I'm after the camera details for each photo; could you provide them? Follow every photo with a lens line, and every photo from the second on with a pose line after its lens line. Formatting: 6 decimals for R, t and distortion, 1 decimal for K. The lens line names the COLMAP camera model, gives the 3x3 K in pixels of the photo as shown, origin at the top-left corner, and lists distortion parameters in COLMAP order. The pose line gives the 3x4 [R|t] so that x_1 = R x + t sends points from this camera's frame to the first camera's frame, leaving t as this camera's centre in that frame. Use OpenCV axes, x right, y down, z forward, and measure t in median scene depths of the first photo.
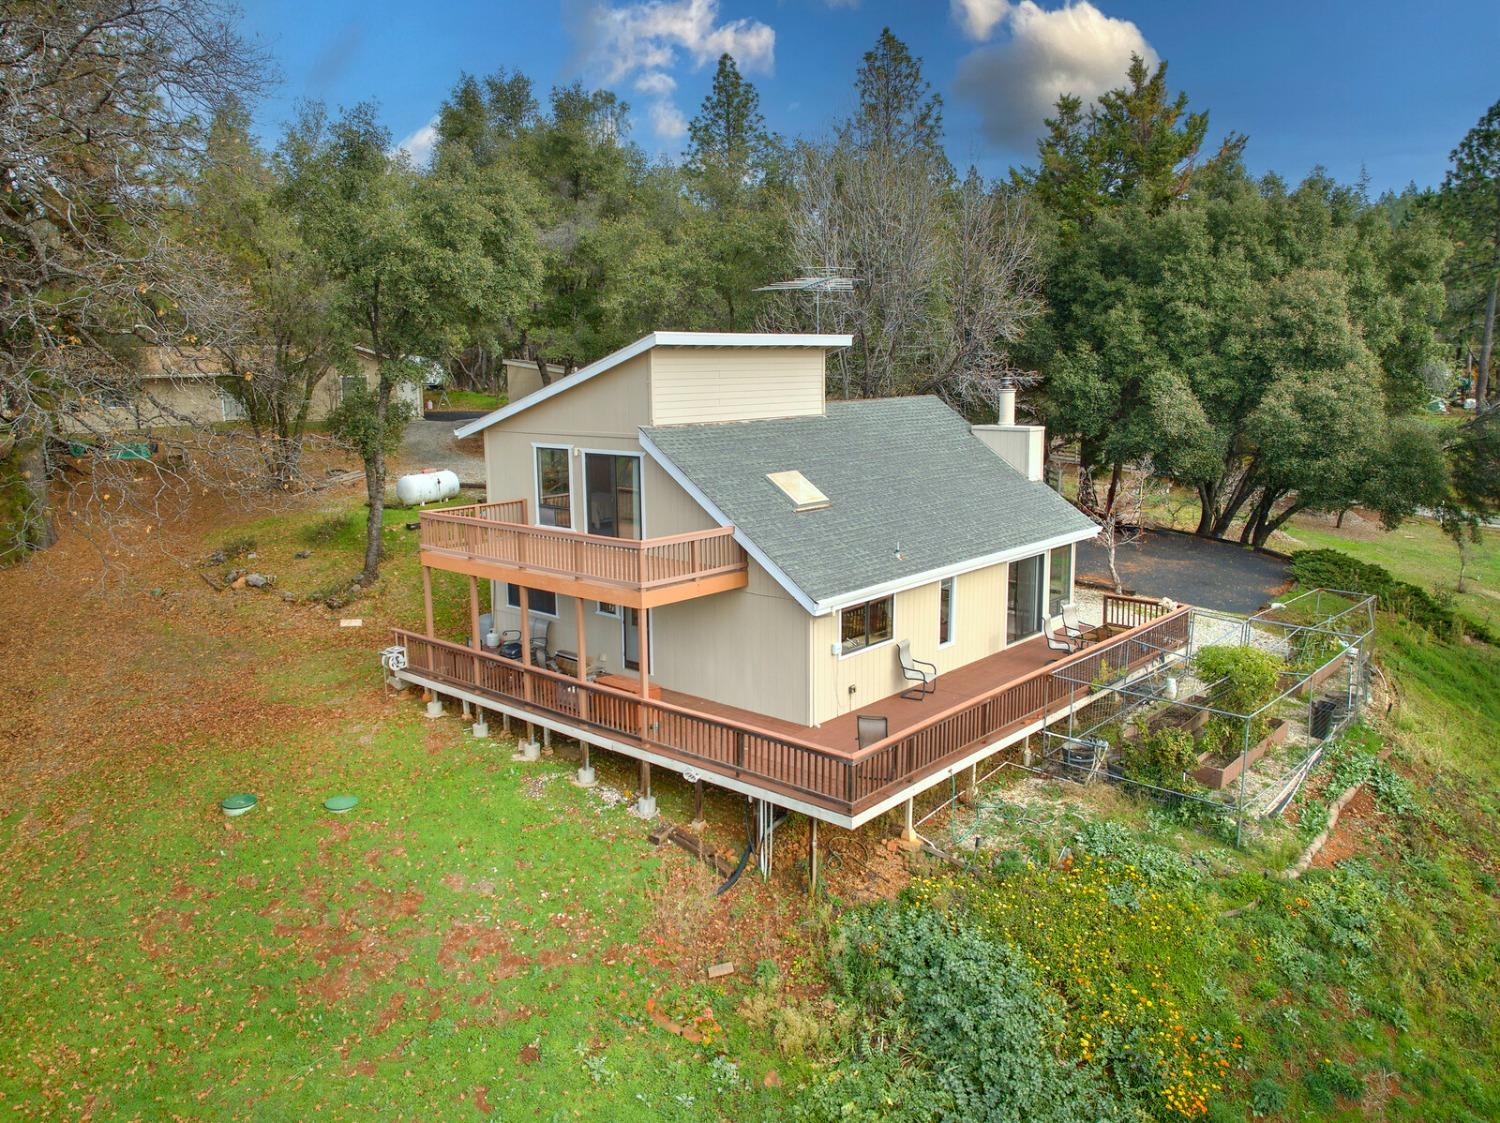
lens RADIAL K [[1094.2, 0, 731.5], [0, 1094.2, 560.8], [0, 0, 1]] dist [-0.003148, -0.036265]
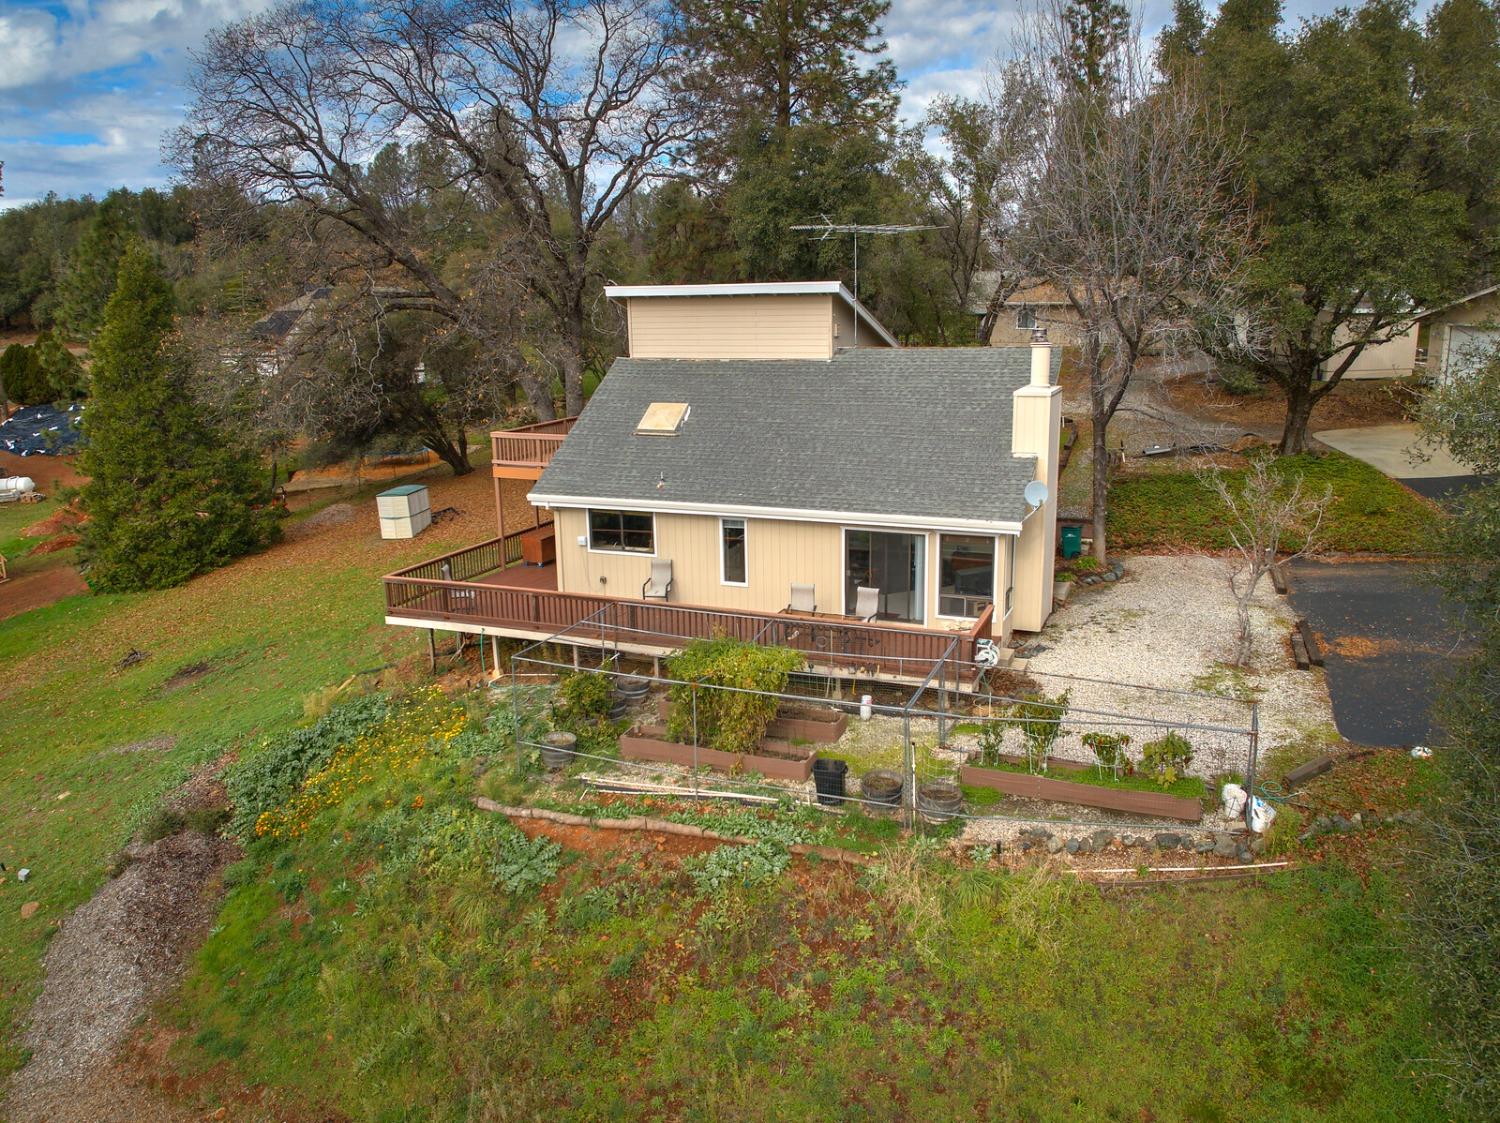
lens RADIAL K [[1105.9, 0, 761.2], [0, 1105.9, 580.8], [0, 0, 1]] dist [-0.008307, -0.005140]
pose [[0.347357, 0.236268, -0.907480, 1.119478], [-0.155713, 0.968836, 0.192640, -0.128716], [0.924714, 0.074392, 0.373323, 0.597654]]
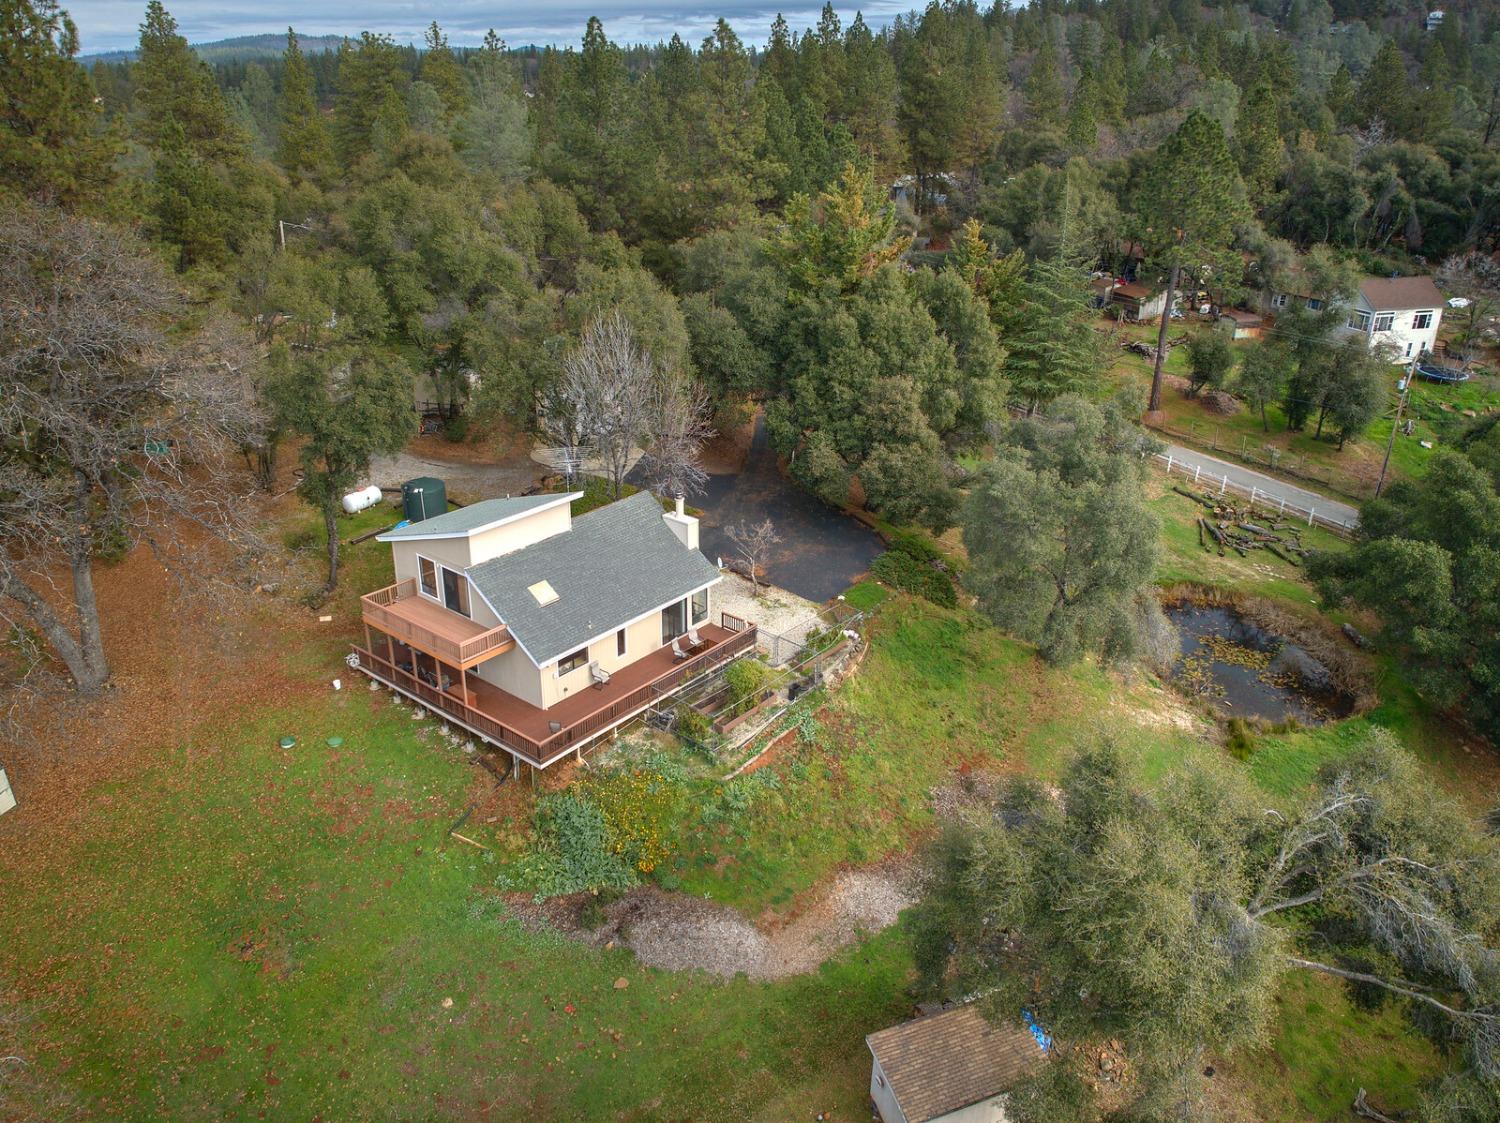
lens RADIAL K [[1079.1, 0, 750.0], [0, 1079.1, 561.5], [0, 0, 1]] dist [-0.001140, -0.050812]
pose [[0.997490, 0.001053, 0.070794, 0.281327], [-0.017595, 0.972210, 0.233450, -0.559409], [-0.068581, -0.234110, 0.969788, -0.934180]]
